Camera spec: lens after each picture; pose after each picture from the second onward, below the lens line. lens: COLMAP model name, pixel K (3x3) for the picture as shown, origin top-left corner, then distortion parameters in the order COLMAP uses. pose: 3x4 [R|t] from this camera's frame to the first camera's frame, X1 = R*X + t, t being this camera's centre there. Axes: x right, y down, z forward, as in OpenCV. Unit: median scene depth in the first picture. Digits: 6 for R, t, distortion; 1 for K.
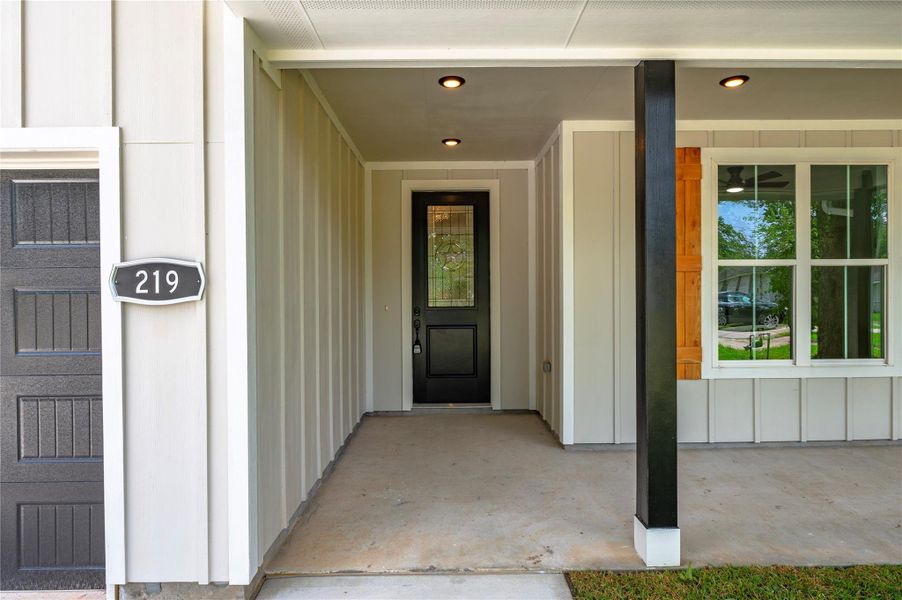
lens RADIAL K [[522.0, 0, 449.5], [0, 522.0, 294.3], [0, 0, 1]] dist [-0.000763, 0.000906]
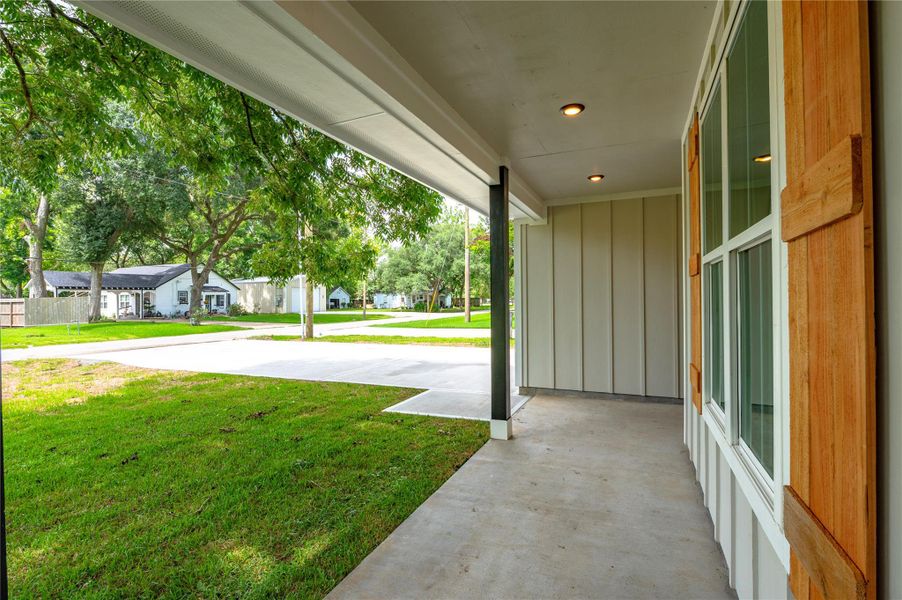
lens RADIAL K [[422.9, 0, 458.8], [0, 422.9, 299.8], [0, 0, 1]] dist [-0.000420, -0.000241]
pose [[-0.394487, 0.014582, -0.918786, 1.345667], [0.010324, 0.999881, 0.011436, -0.016549], [0.918844, -0.004974, -0.394590, 1.050260]]
